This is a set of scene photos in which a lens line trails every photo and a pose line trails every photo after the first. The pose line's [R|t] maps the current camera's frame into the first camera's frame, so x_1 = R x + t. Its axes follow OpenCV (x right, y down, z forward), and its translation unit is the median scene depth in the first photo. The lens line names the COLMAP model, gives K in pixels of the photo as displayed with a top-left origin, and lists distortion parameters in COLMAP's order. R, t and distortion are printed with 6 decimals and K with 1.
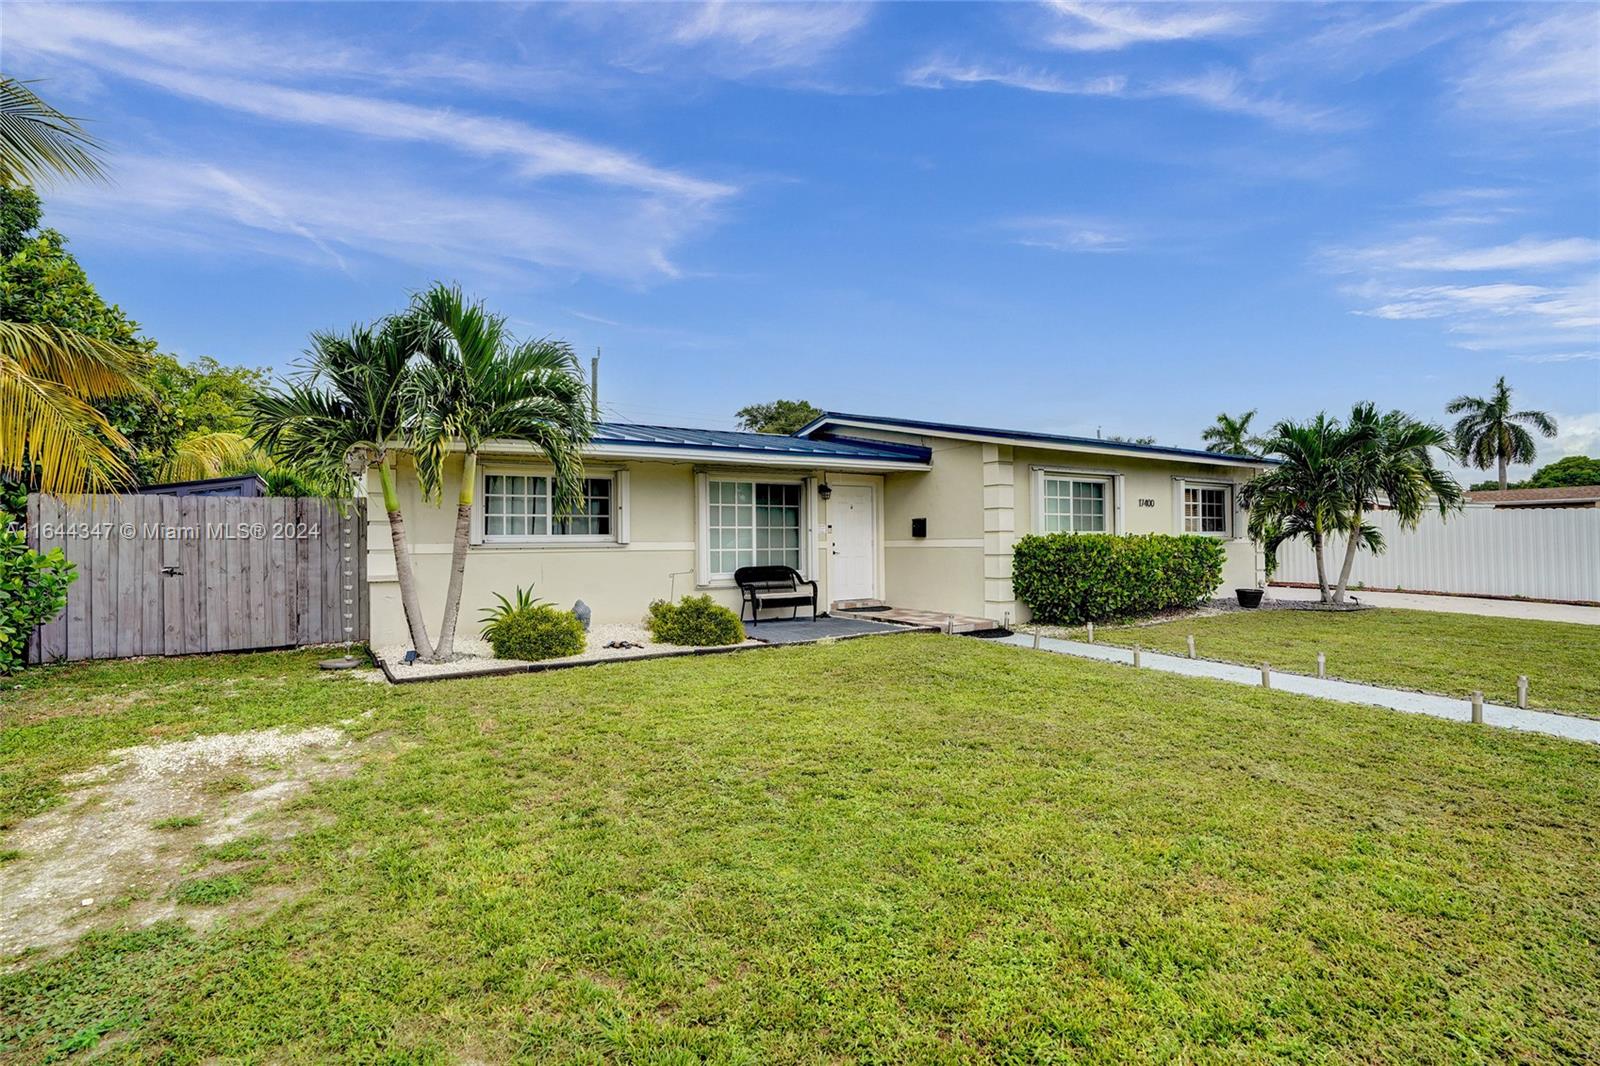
lens RADIAL K [[754.0, 0, 809.5], [0, 754.0, 530.5], [0, 0, 1]] dist [-0.034422, 0.007749]
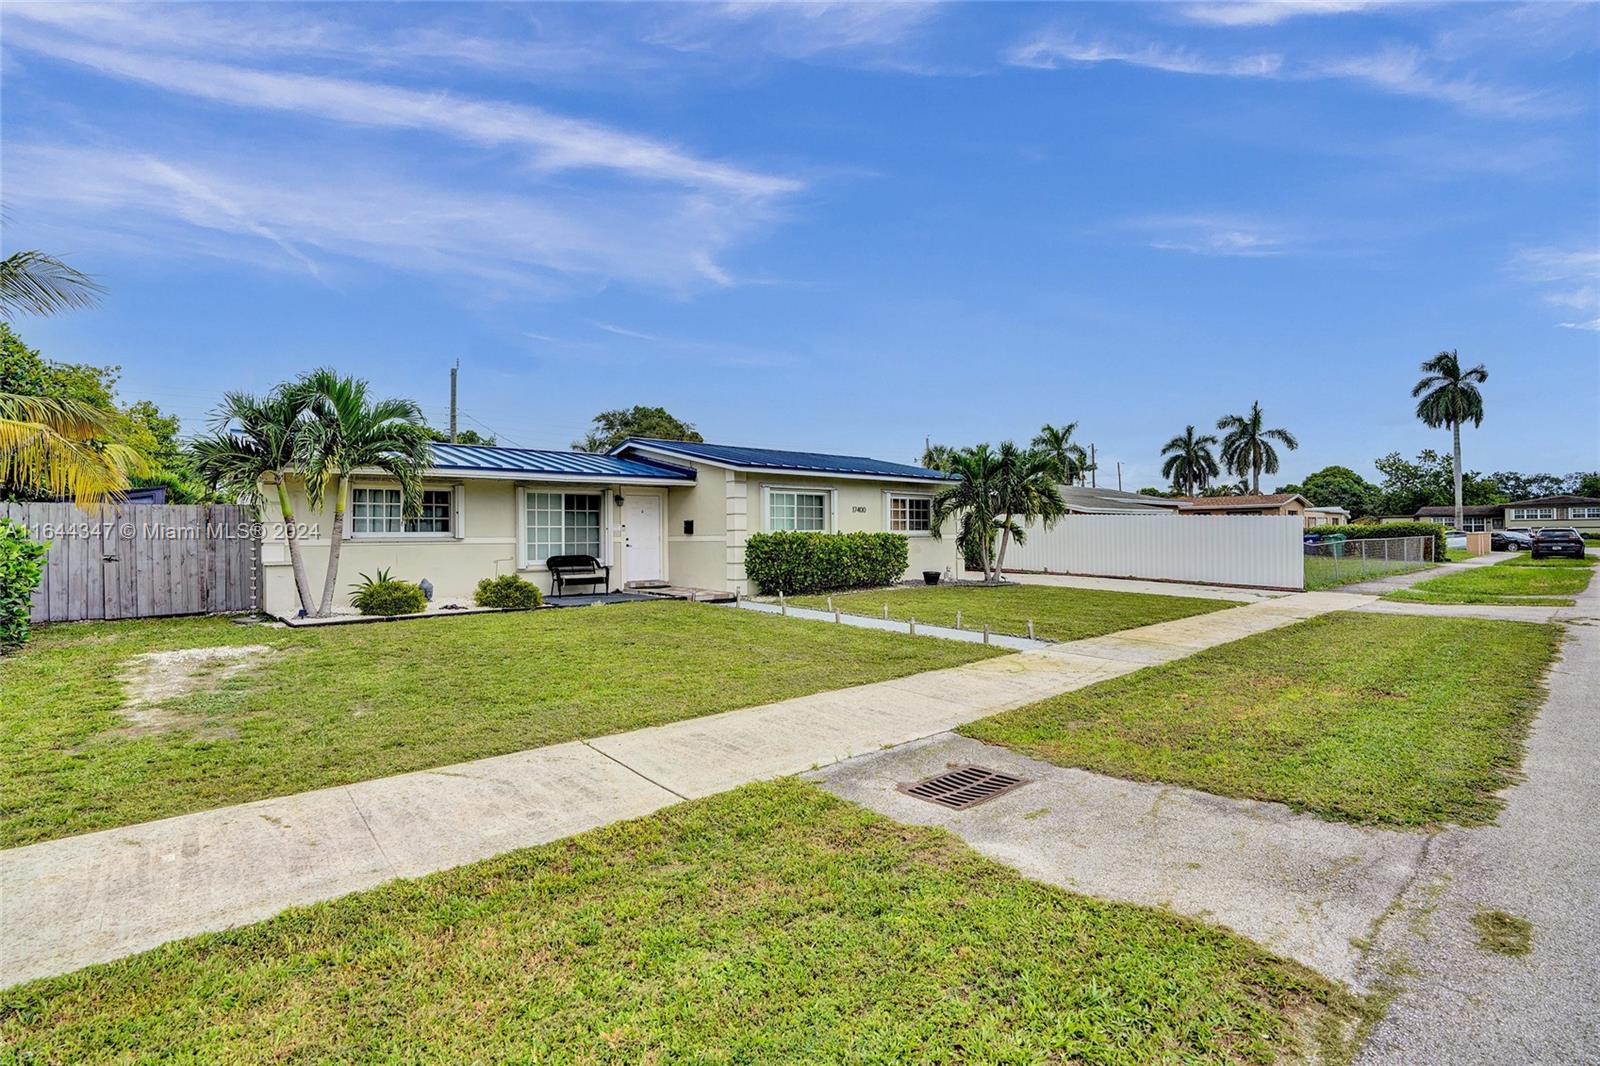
lens RADIAL K [[754.0, 0, 803.7], [0, 754.0, 533.8], [0, 0, 1]] dist [-0.034422, 0.007749]
pose [[0.989341, 0.001770, 0.145609, 0.171267], [-0.003230, 0.999947, 0.009793, -0.006519], [-0.145584, -0.010159, 0.989294, -0.433578]]
